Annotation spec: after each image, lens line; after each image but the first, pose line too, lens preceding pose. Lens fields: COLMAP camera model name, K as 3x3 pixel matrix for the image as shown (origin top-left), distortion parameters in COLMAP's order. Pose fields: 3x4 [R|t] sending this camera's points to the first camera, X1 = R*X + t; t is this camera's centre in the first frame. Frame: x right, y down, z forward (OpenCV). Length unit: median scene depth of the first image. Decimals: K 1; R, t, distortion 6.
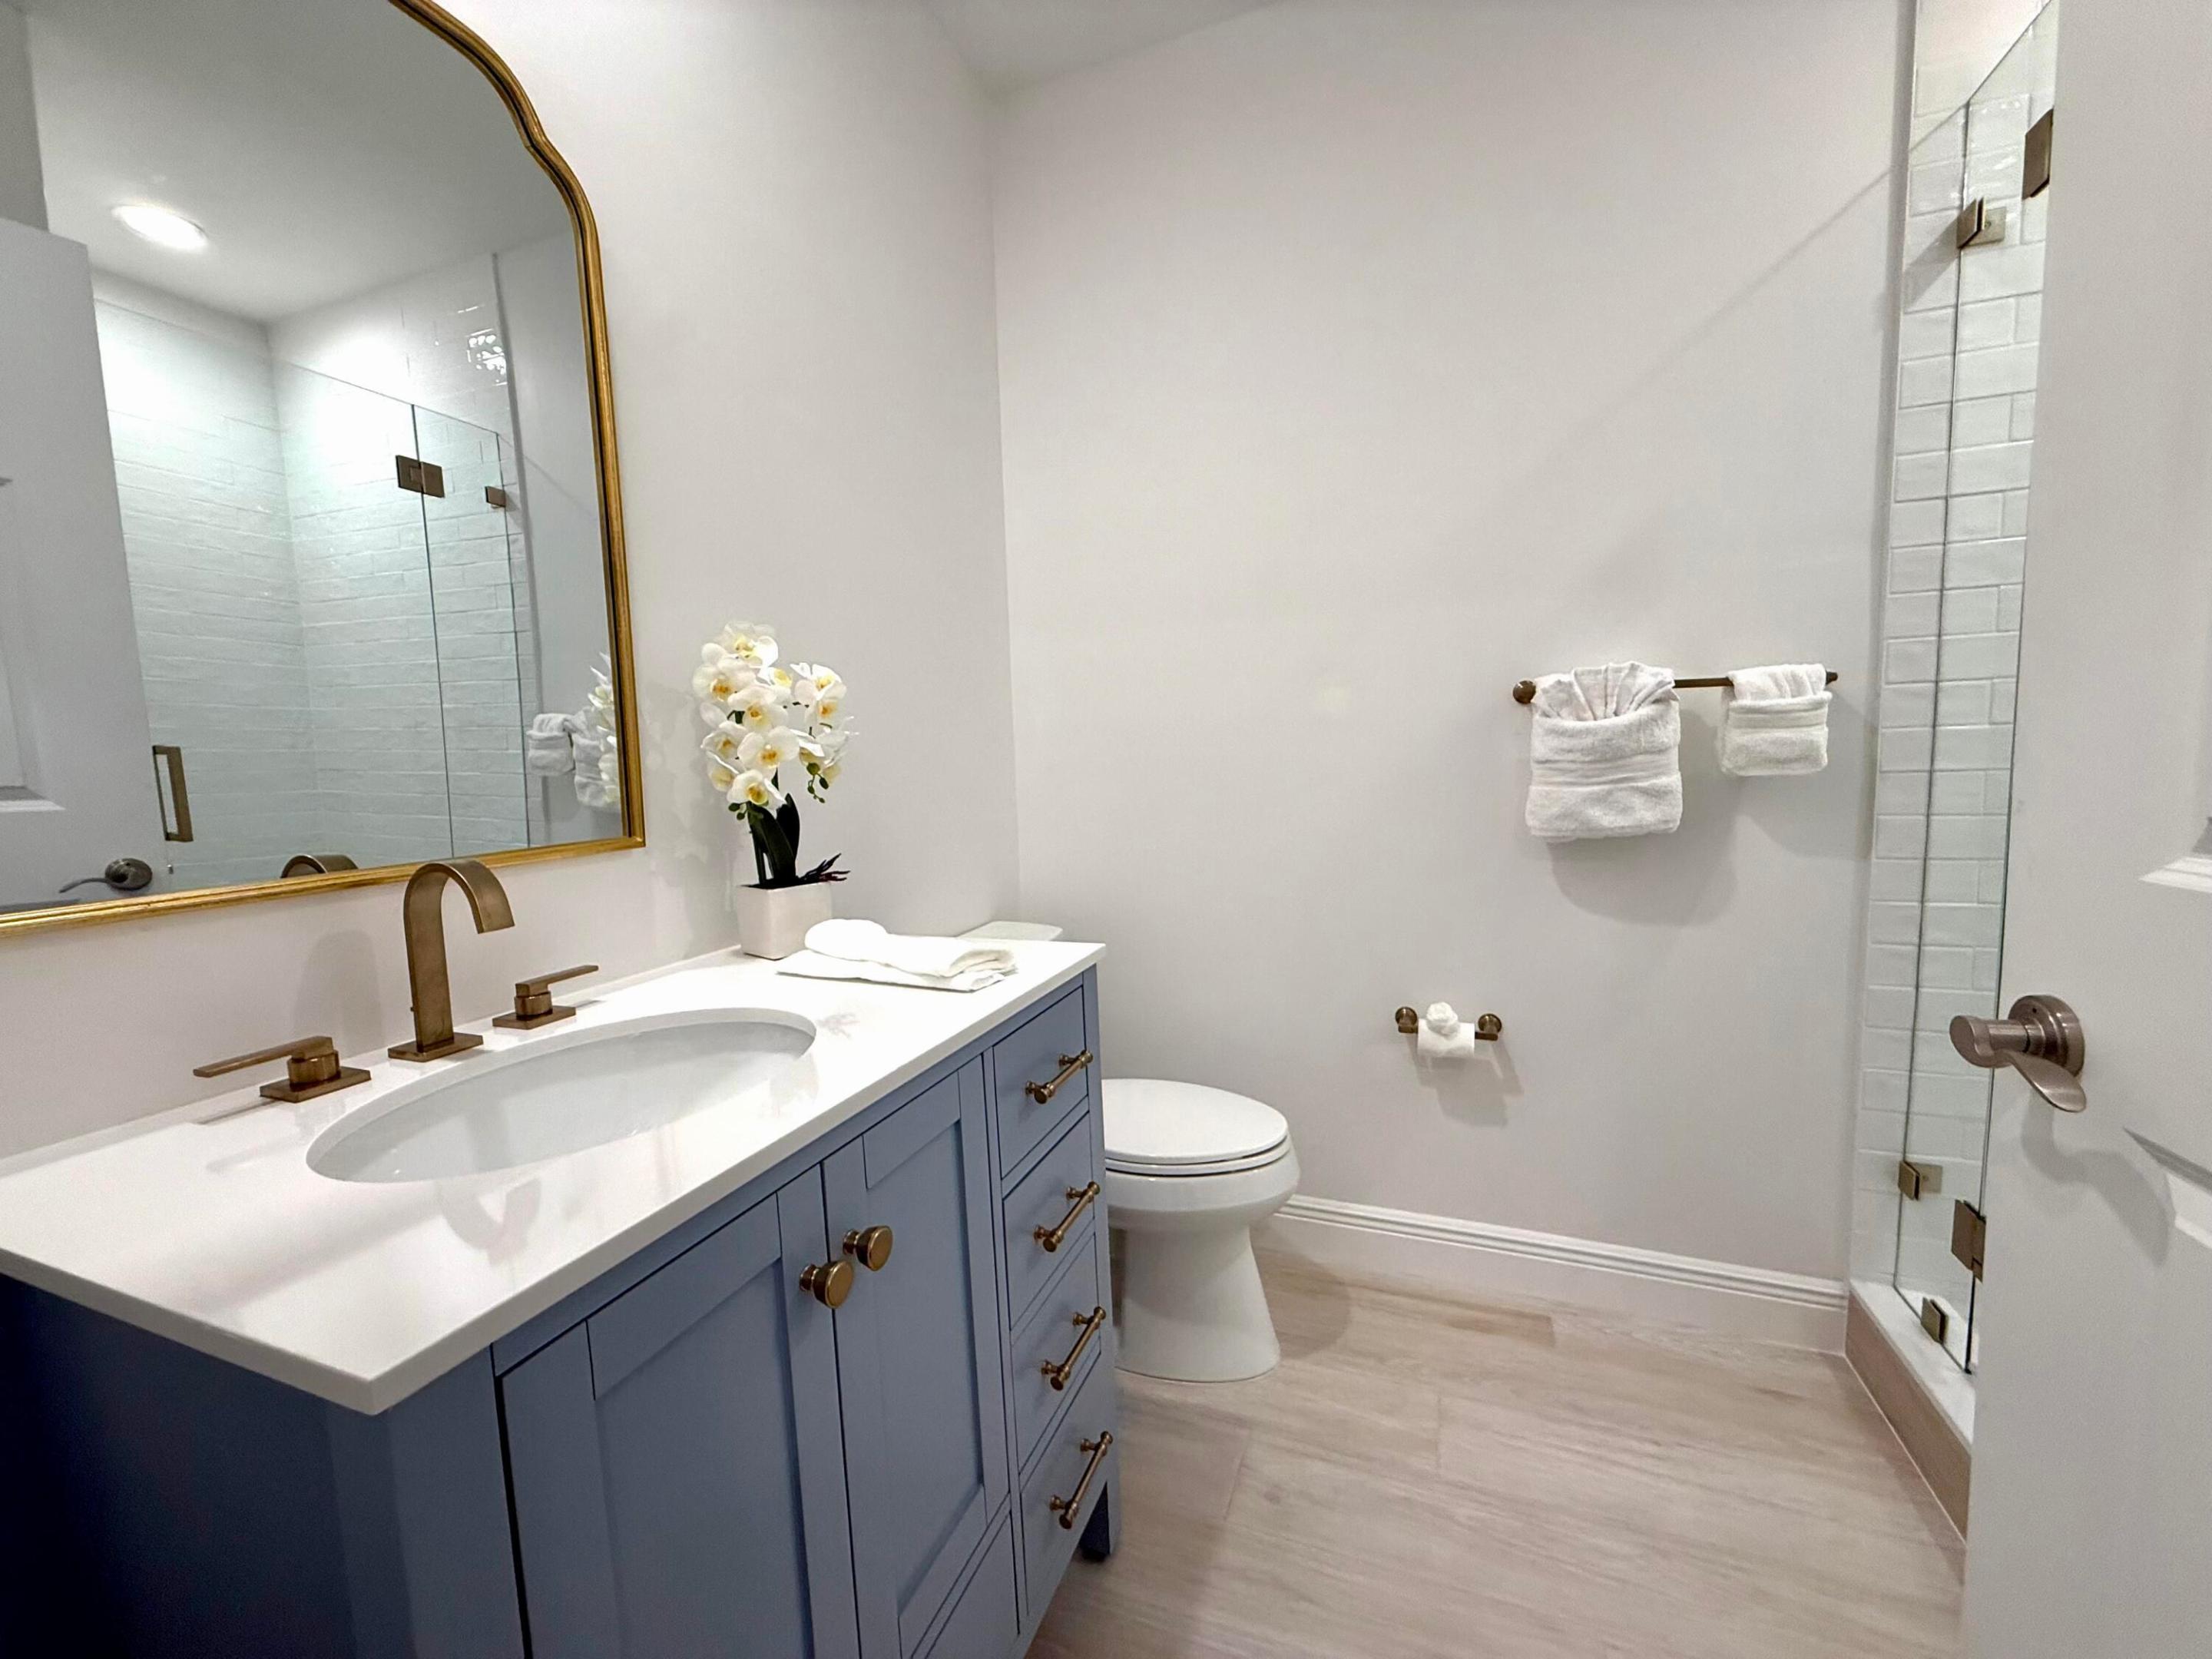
lens RADIAL K [[877.3, 0, 1101.1], [0, 877.3, 831.8], [0, 0, 1]] dist [-0.011019, 0.000773]
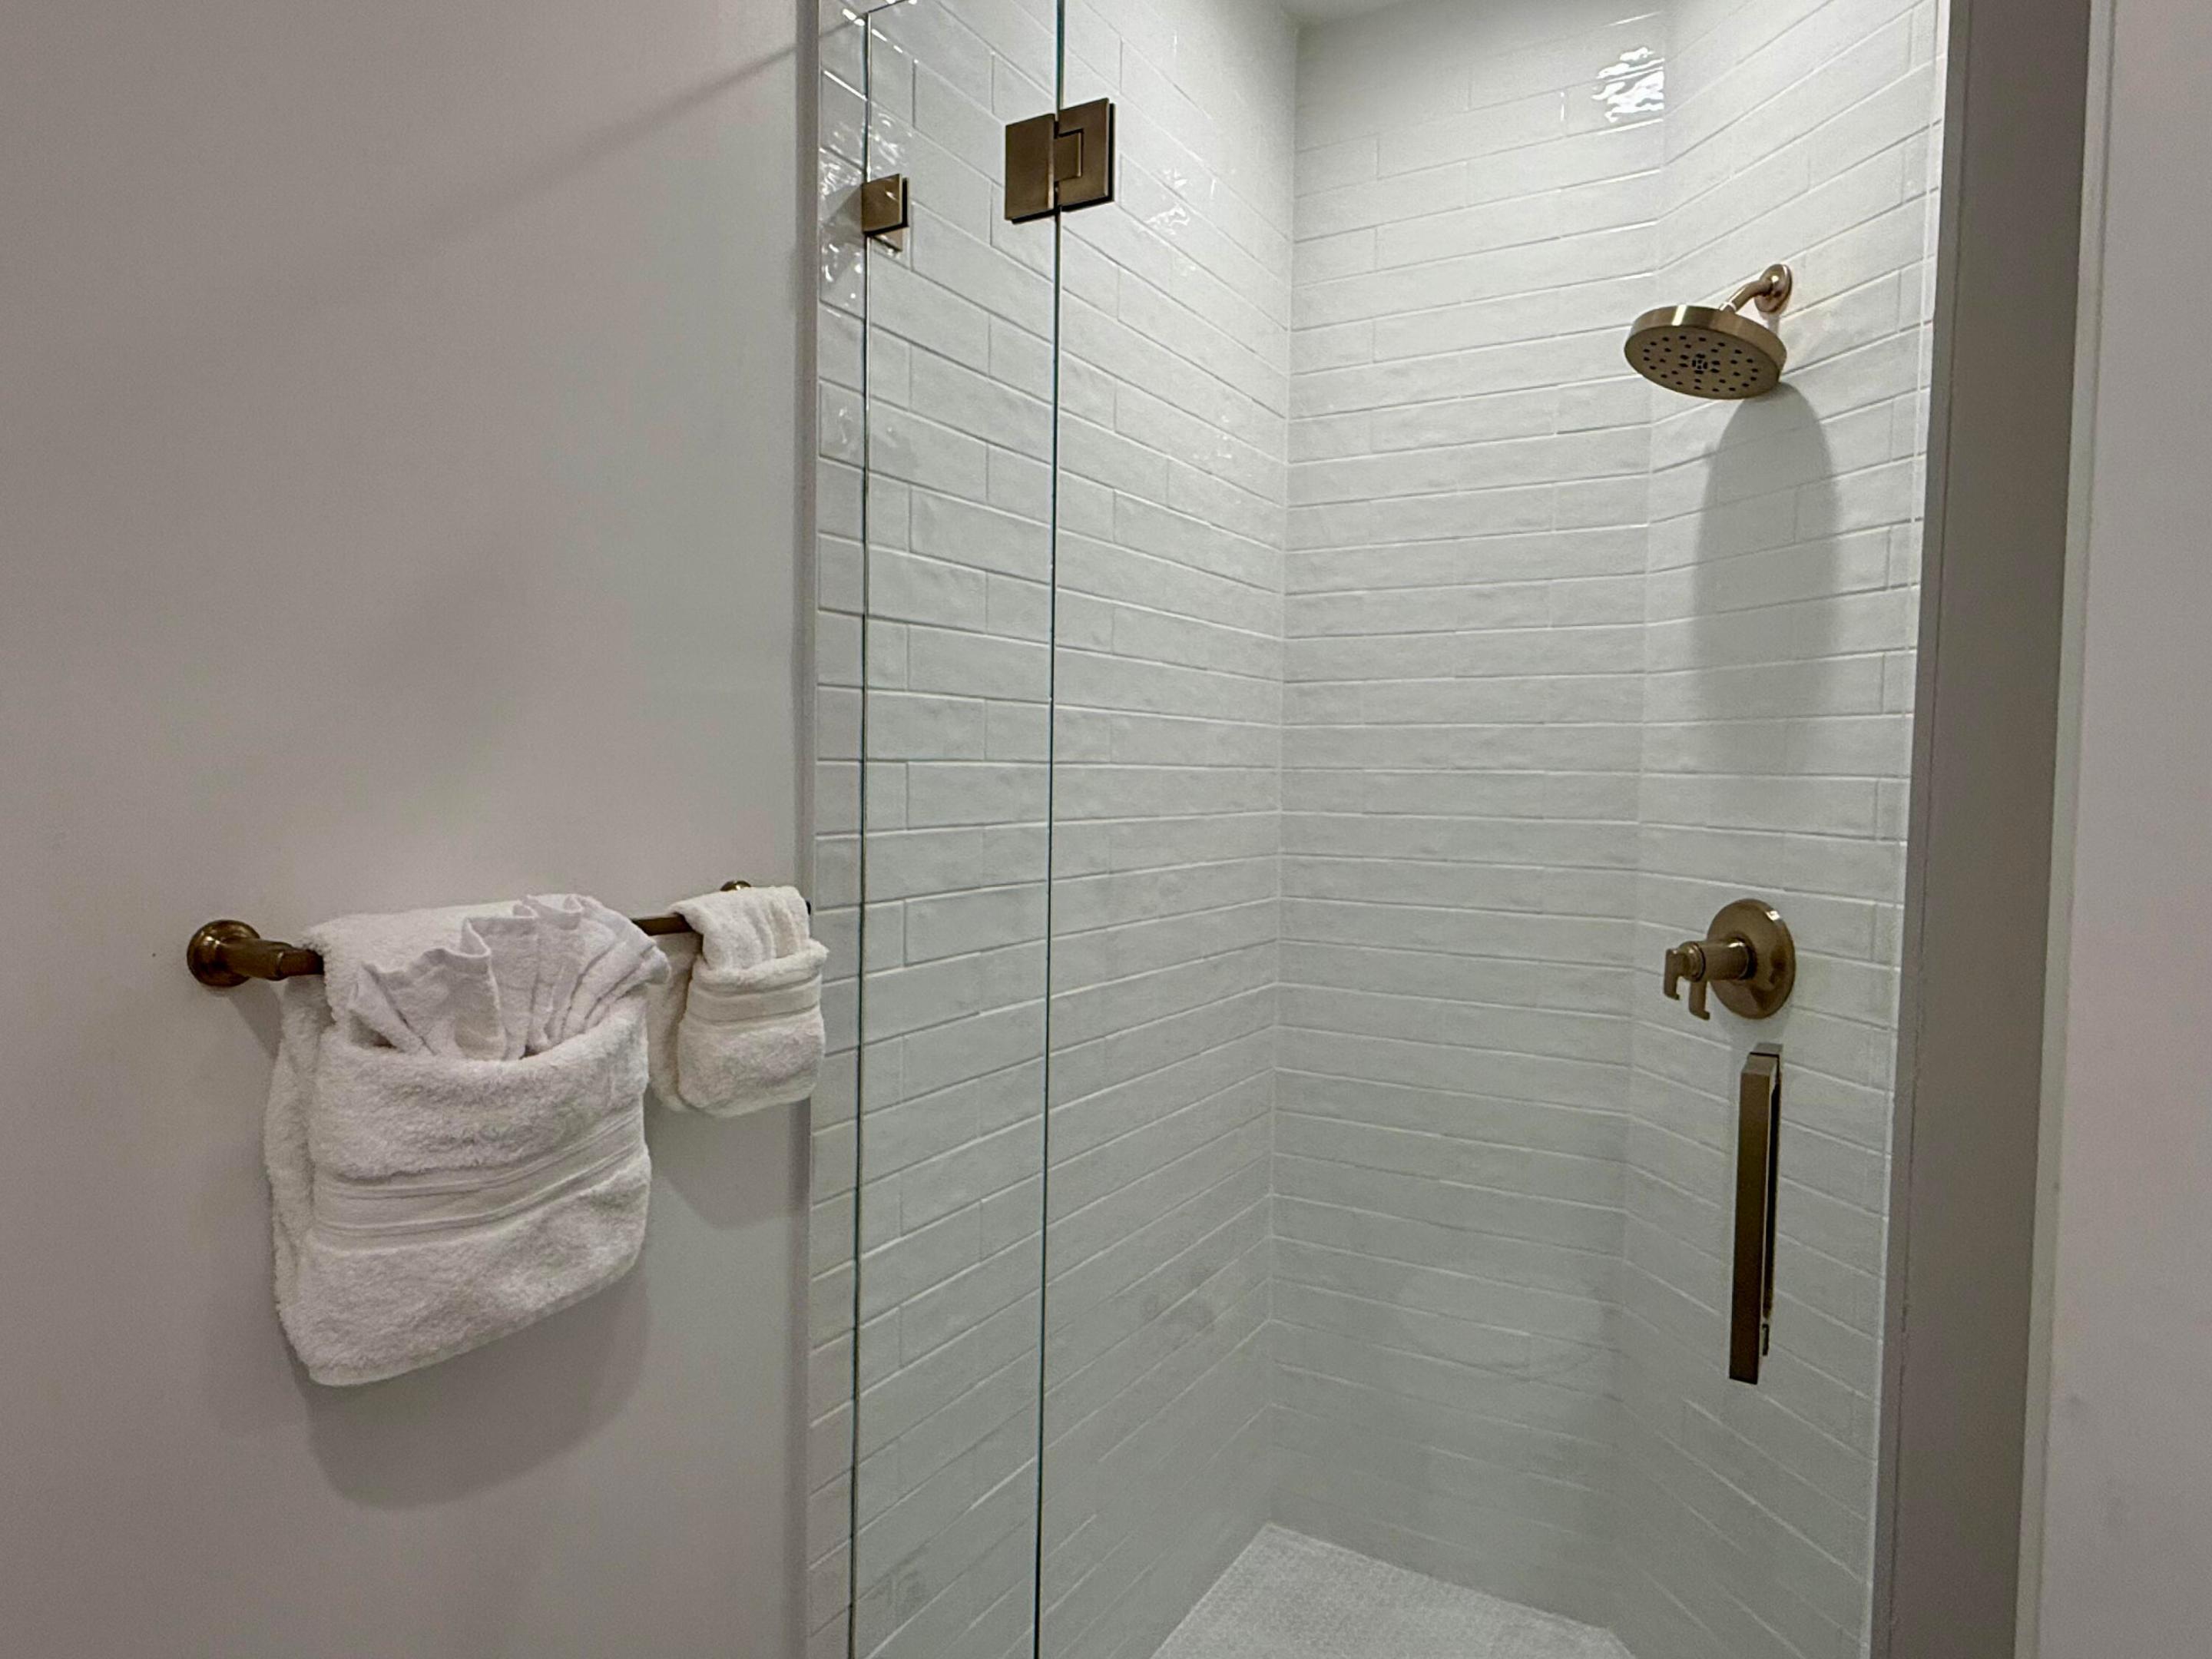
lens RADIAL K [[1357.8, 0, 1099.0], [0, 1357.8, 839.0], [0, 0, 1]] dist [-0.008130, -0.000009]
pose [[0.164230, -0.011519, 0.986355, 0.026771], [0.071168, 0.997464, -0.000201, -0.205013], [-0.983851, 0.070230, 0.164633, 0.660404]]
